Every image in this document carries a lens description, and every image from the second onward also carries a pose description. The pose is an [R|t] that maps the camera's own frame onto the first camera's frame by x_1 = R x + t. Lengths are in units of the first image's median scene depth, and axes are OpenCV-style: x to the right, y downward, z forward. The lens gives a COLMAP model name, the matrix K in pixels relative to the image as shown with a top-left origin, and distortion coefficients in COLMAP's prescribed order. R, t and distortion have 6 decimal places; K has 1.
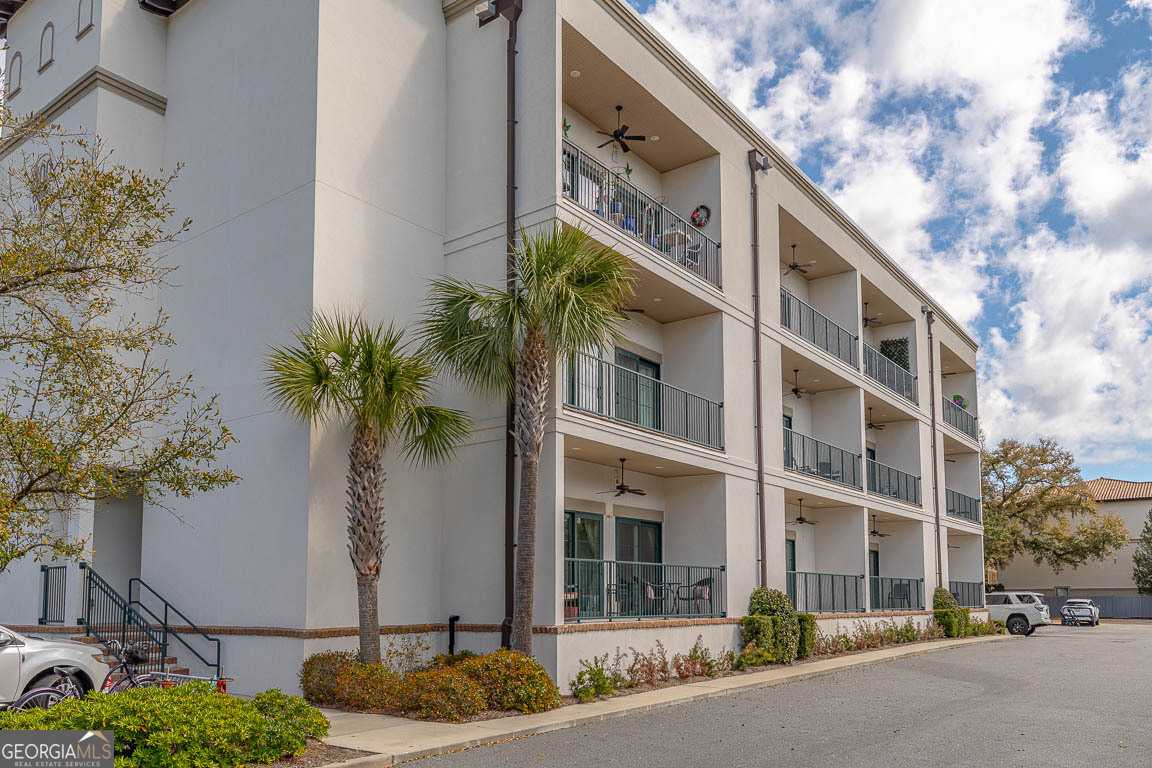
lens RADIAL K [[889.6, 0, 579.2], [0, 889.6, 377.4], [0, 0, 1]] dist [0.067206, -0.115415]
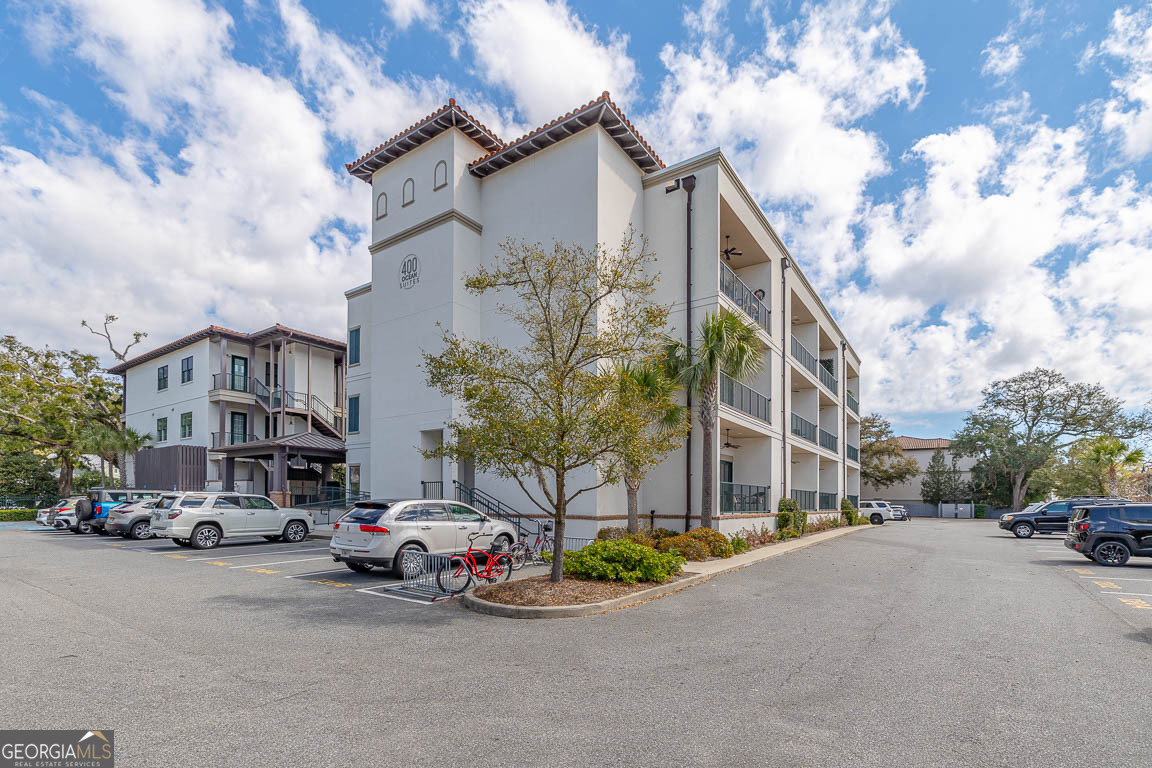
lens RADIAL K [[553.8, 0, 573.2], [0, 553.8, 383.7], [0, 0, 1]] dist [-0.000860, -0.000363]
pose [[0.999231, 0.017682, 0.034999, -0.096804], [-0.018707, 0.999399, 0.029169, -0.008492], [-0.034462, -0.029801, 0.998962, -0.041964]]
